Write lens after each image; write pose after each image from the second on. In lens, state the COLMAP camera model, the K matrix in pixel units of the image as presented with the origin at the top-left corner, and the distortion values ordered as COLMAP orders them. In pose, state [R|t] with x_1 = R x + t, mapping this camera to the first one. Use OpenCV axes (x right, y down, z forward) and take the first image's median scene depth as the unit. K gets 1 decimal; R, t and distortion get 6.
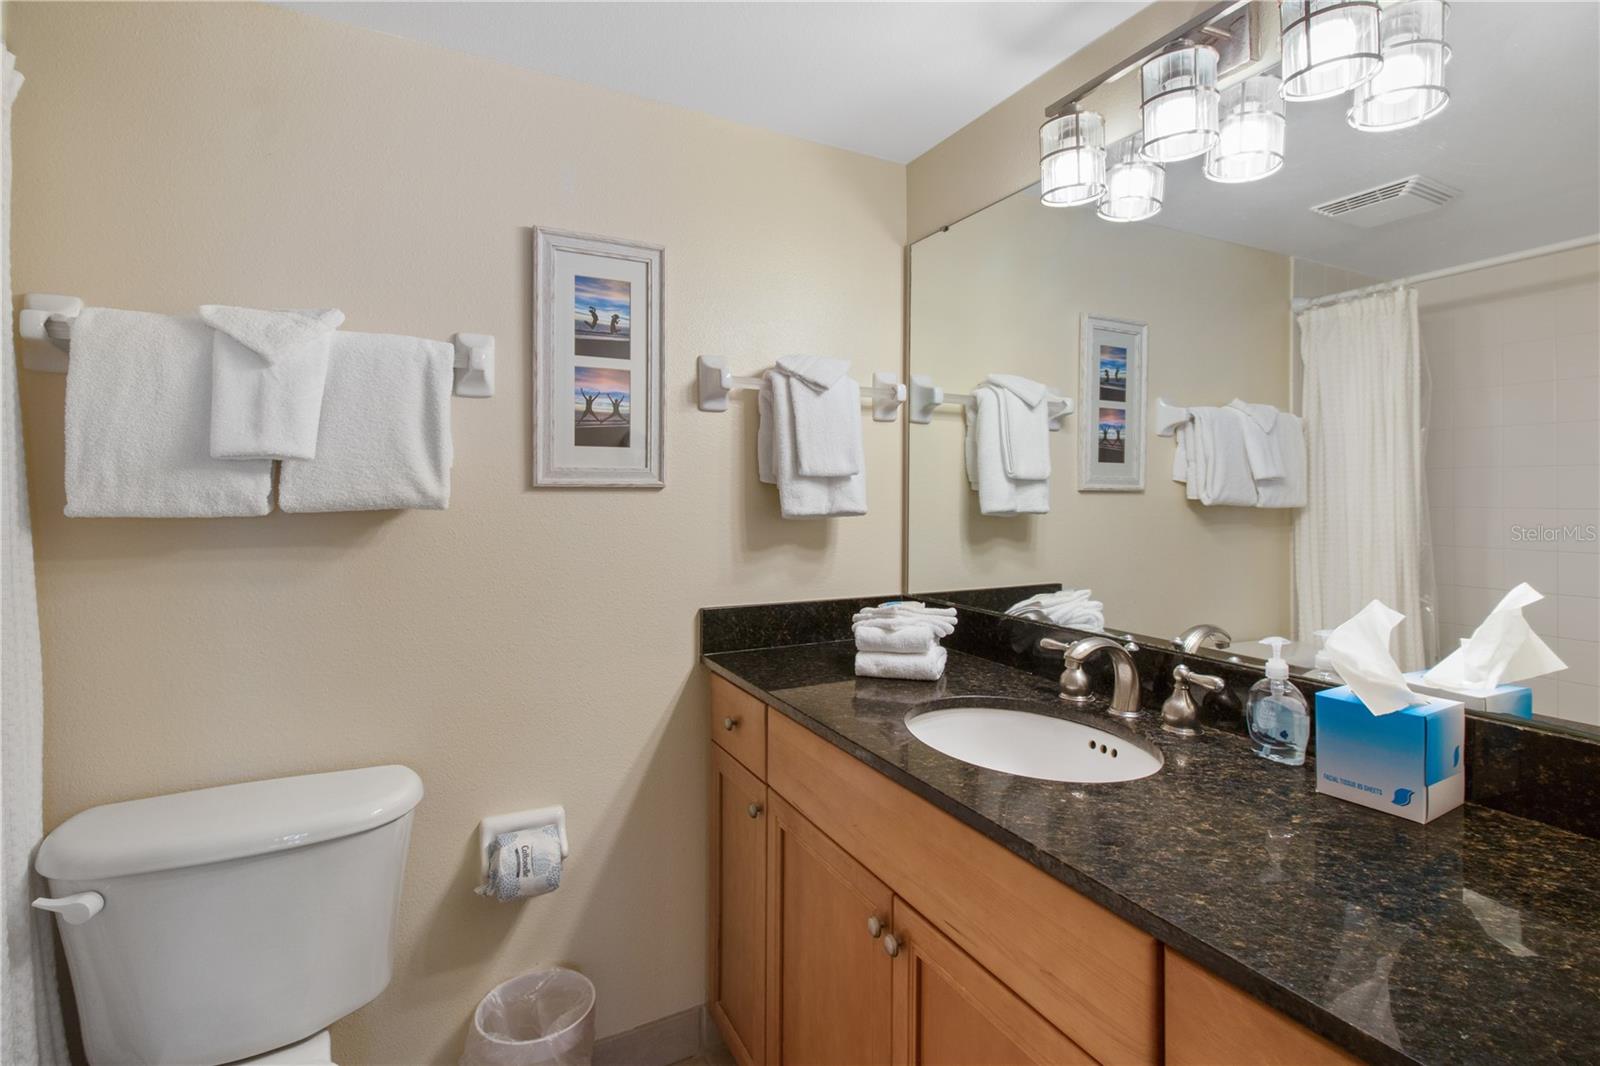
lens RADIAL K [[746.0, 0, 796.8], [0, 746.0, 491.5], [0, 0, 1]] dist [0.012323, -0.009454]
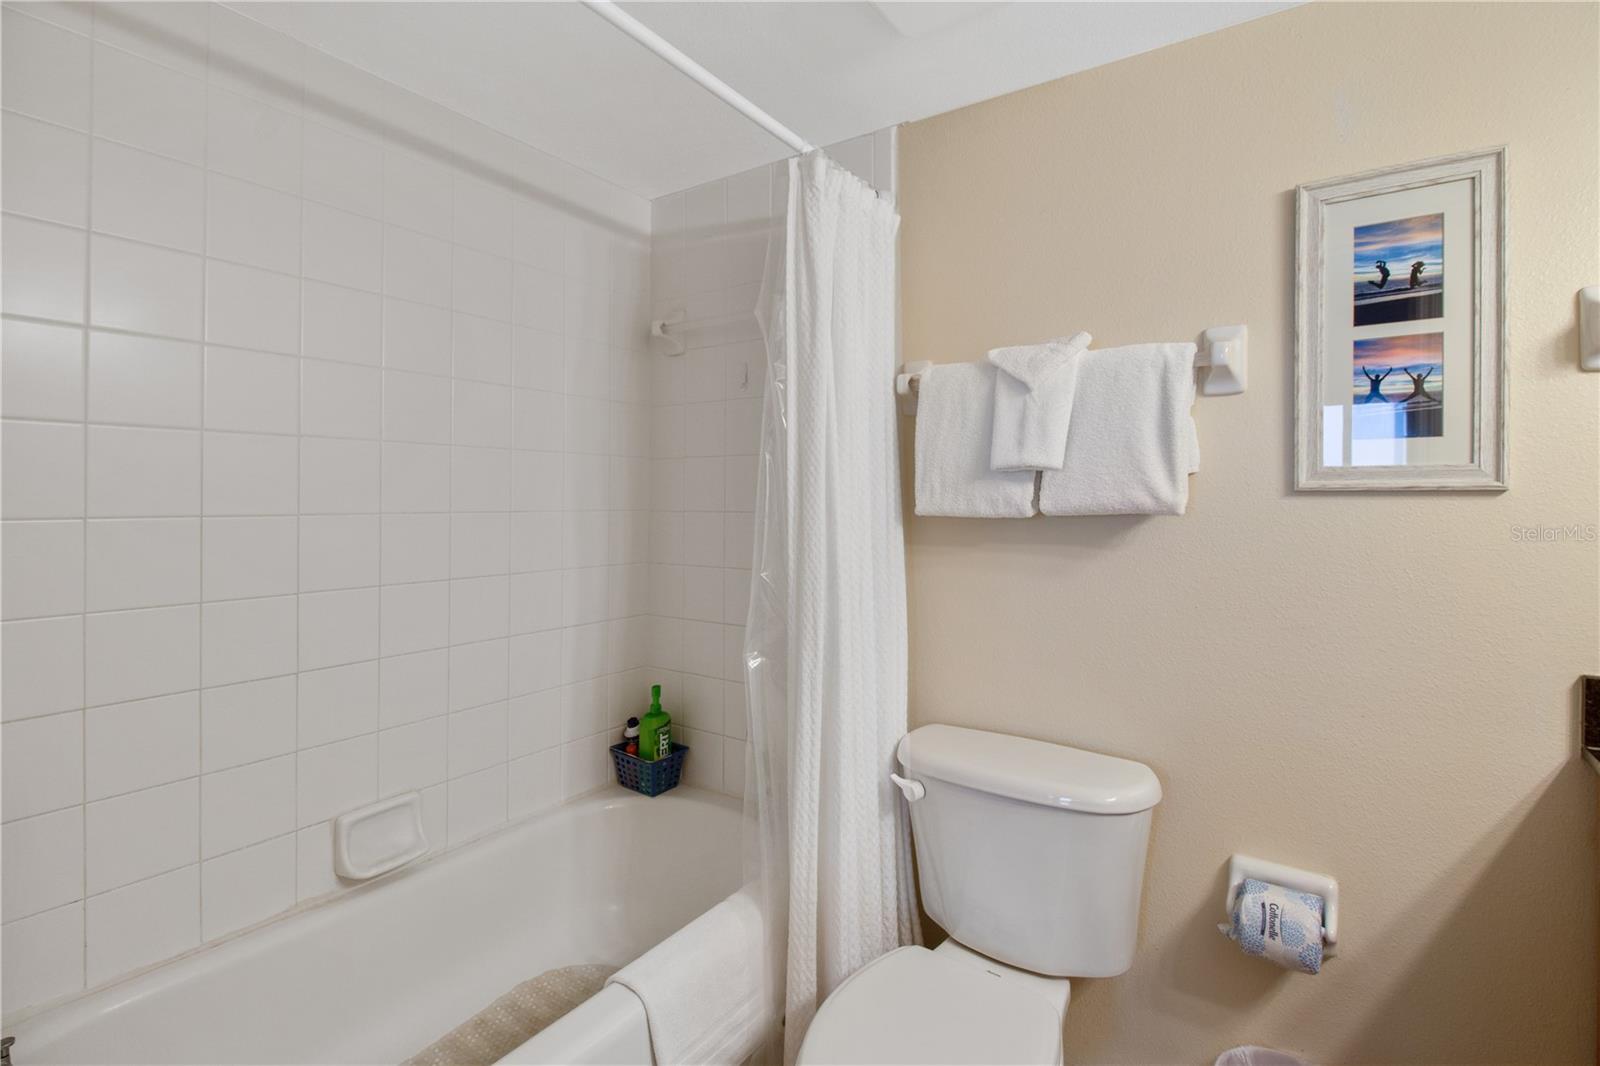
lens RADIAL K [[746.0, 0, 796.3], [0, 746.0, 494.3], [0, 0, 1]] dist [0.012323, -0.009454]
pose [[0.472513, -0.004319, -0.881313, 0.143238], [0.004182, 0.999988, -0.002658, -0.002837], [0.881314, -0.002429, 0.472525, 0.098932]]
